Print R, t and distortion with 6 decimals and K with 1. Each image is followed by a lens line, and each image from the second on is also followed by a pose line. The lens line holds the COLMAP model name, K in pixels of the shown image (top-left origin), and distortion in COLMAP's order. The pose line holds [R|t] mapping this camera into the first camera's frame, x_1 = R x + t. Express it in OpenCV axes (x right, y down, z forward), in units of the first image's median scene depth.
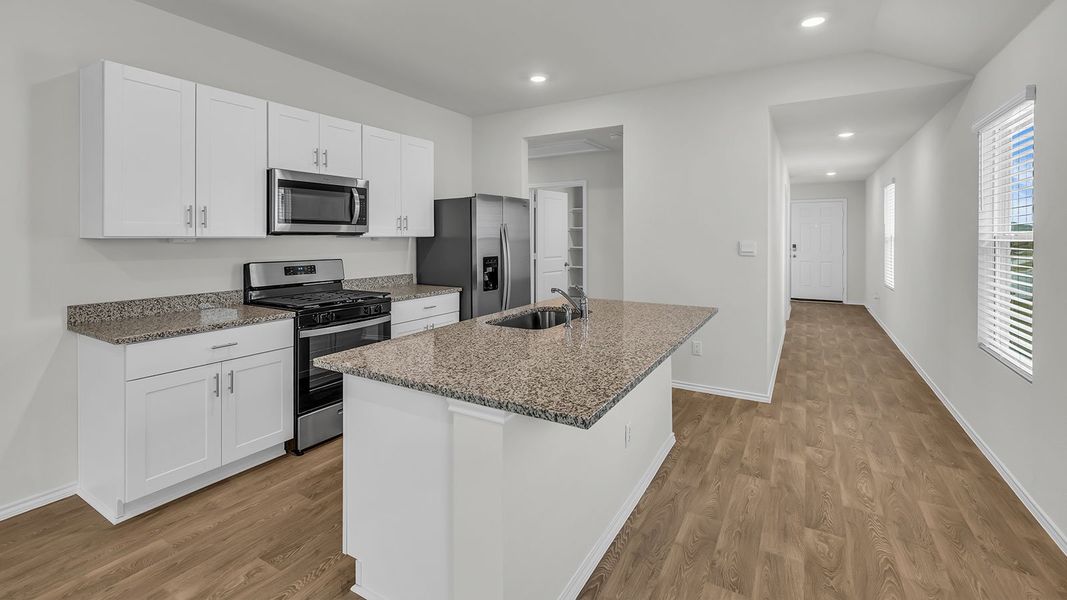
lens RADIAL K [[457.7, 0, 533.7], [0, 457.7, 257.7], [0, 0, 1]] dist [-0.003925, 0.002471]
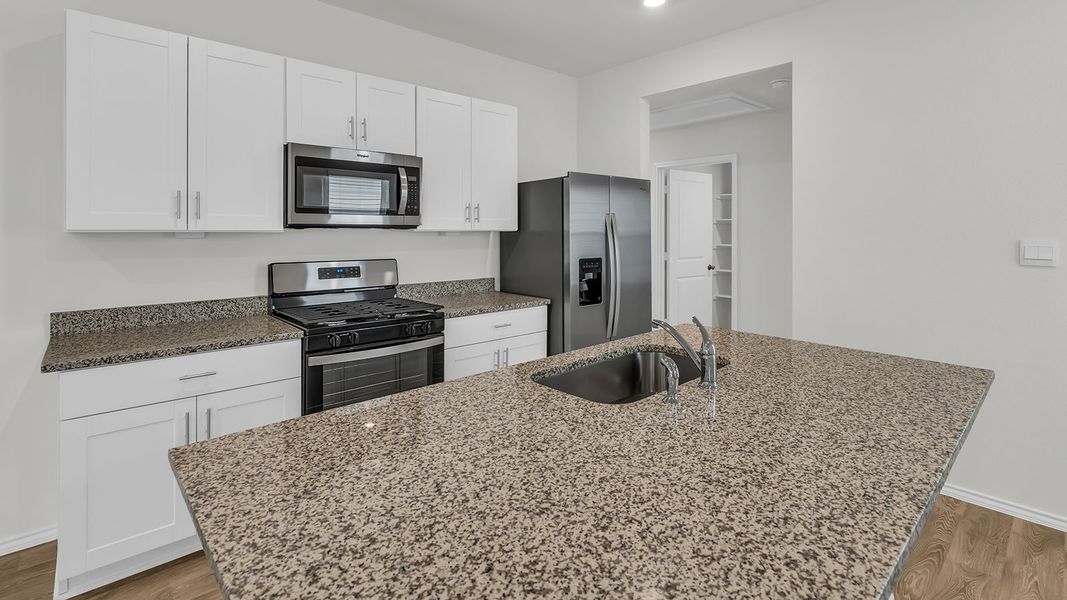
lens RADIAL K [[504.3, 0, 533.0], [0, 504.3, 255.2], [0, 0, 1]] dist [-0.008085, 0.002101]
pose [[0.959146, 0.016231, -0.282447, 0.058448], [-0.015384, 0.999868, 0.005217, -0.012727], [0.282494, -0.000659, 0.959269, 0.251790]]
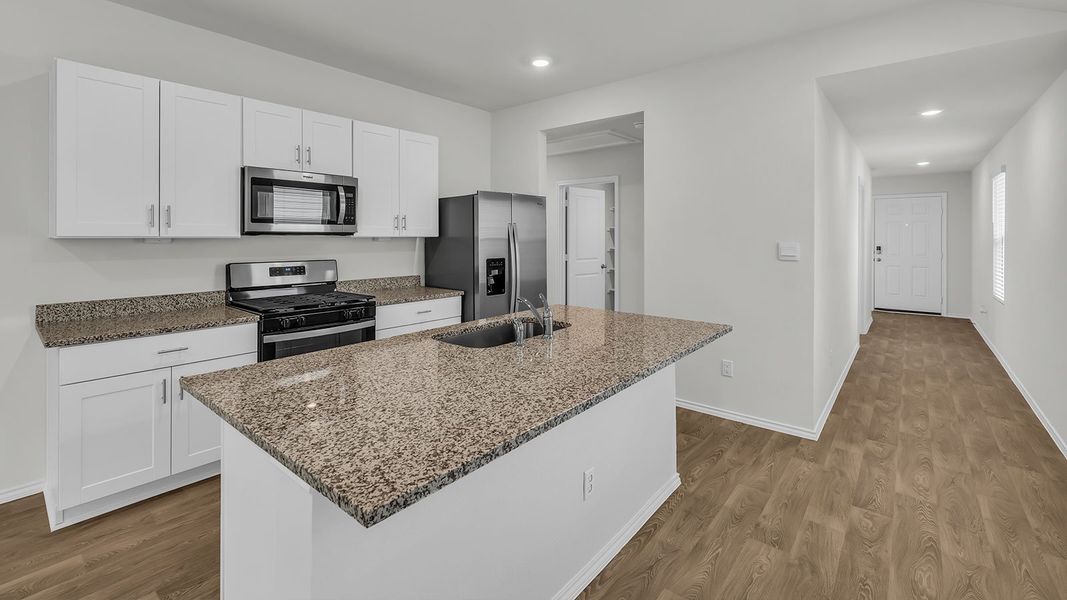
lens RADIAL K [[457.7, 0, 526.5], [0, 457.7, 254.1], [0, 0, 1]] dist [-0.003925, 0.002471]
pose [[0.987348, 0.007844, -0.158372, 0.143516], [-0.009066, 0.999934, -0.006995, -0.006609], [0.158306, 0.008342, 0.987355, 0.118218]]
